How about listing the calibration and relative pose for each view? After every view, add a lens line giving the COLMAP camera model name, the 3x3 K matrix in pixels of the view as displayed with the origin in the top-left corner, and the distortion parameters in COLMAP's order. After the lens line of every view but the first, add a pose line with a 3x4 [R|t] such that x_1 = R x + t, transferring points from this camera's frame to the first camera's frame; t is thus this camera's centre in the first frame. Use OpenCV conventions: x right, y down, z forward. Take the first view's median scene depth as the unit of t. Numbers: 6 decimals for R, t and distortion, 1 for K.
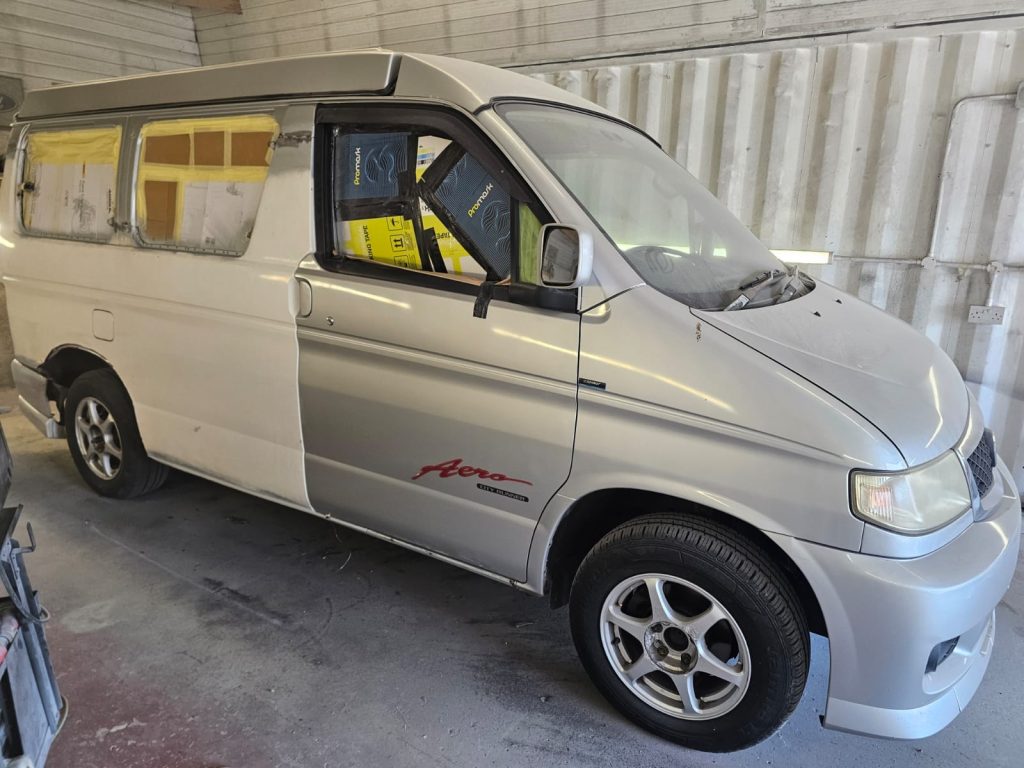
lens RADIAL K [[689.6, 0, 519.2], [0, 689.6, 383.4], [0, 0, 1]] dist [0.053968, -0.044000]
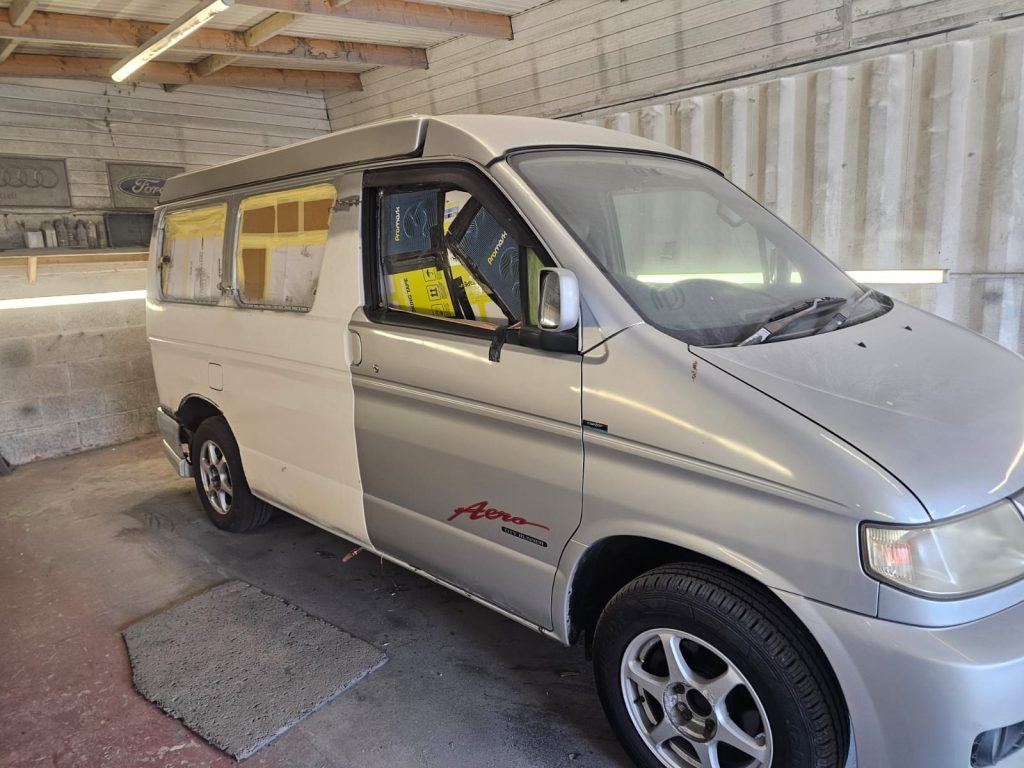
lens RADIAL K [[688.8, 0, 513.0], [0, 688.8, 374.7], [0, 0, 1]] dist [0.057105, -0.042550]
pose [[0.974312, -0.030369, -0.223147, 0.148985], [0.016526, 0.997836, -0.063644, -0.008367], [0.224597, 0.058322, 0.972705, 0.014051]]
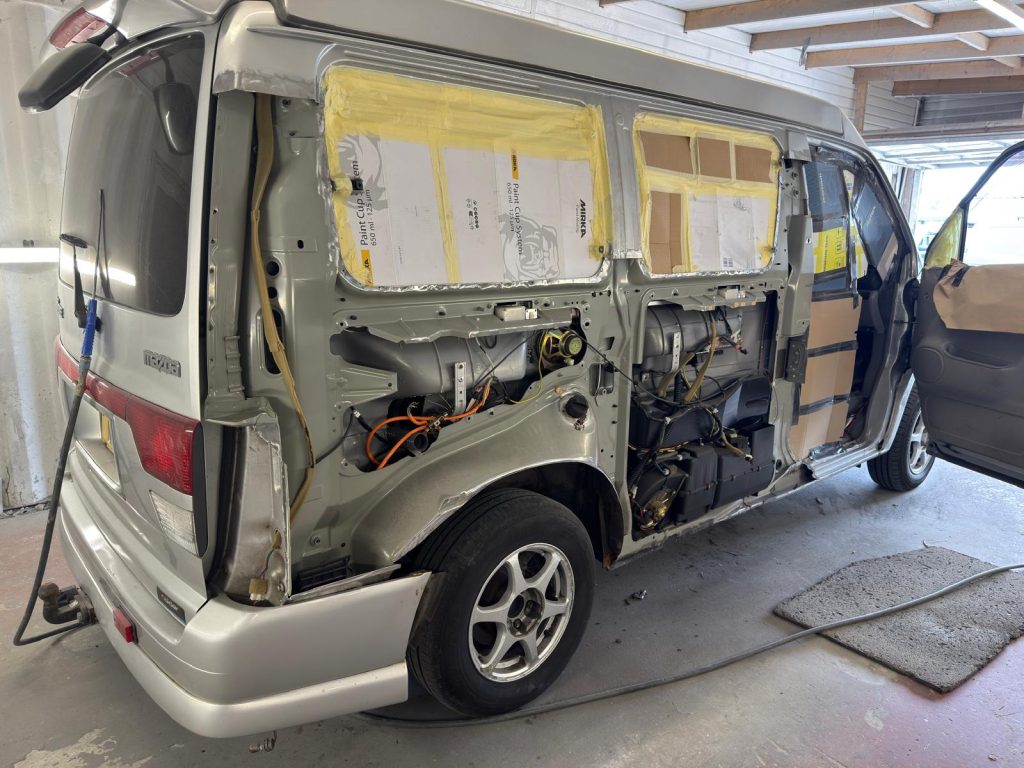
lens RADIAL K [[722.5, 0, 512.0], [0, 722.5, 384.0], [0, 0, 1]] dist [0.041783, -0.056662]
pose [[0.289618, -0.229973, 0.929104, -1.456300], [0.219605, 0.960777, 0.169357, -0.276564], [-0.931609, 0.154987, 0.328761, 0.990465]]
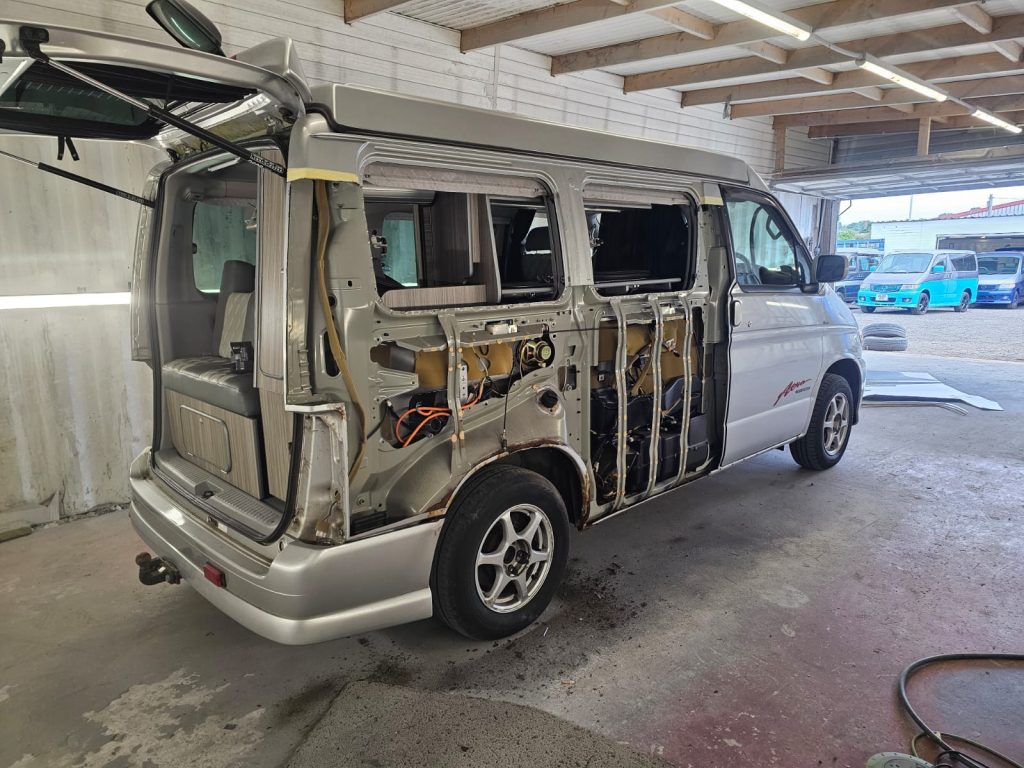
lens RADIAL K [[688.8, 0, 513.0], [0, 688.8, 374.7], [0, 0, 1]] dist [0.057105, -0.042550]
pose [[0.240461, -0.195246, 0.950819, -1.658082], [0.251433, 0.958656, 0.133268, -0.281572], [-0.937529, 0.207022, 0.279611, 0.952491]]
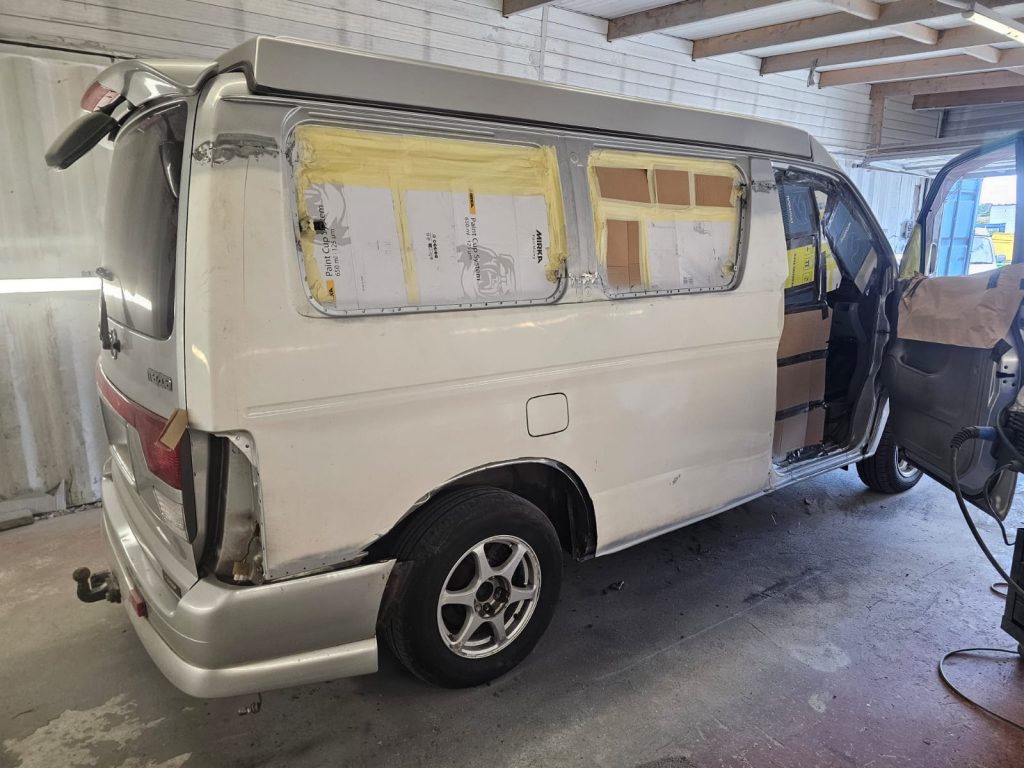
lens RADIAL K [[689.6, 0, 519.2], [0, 689.6, 383.4], [0, 0, 1]] dist [0.053968, -0.044000]
pose [[0.352325, -0.220370, 0.909563, -1.477398], [0.237861, 0.961053, 0.140709, -0.263079], [-0.905146, 0.166774, 0.391020, 0.869658]]
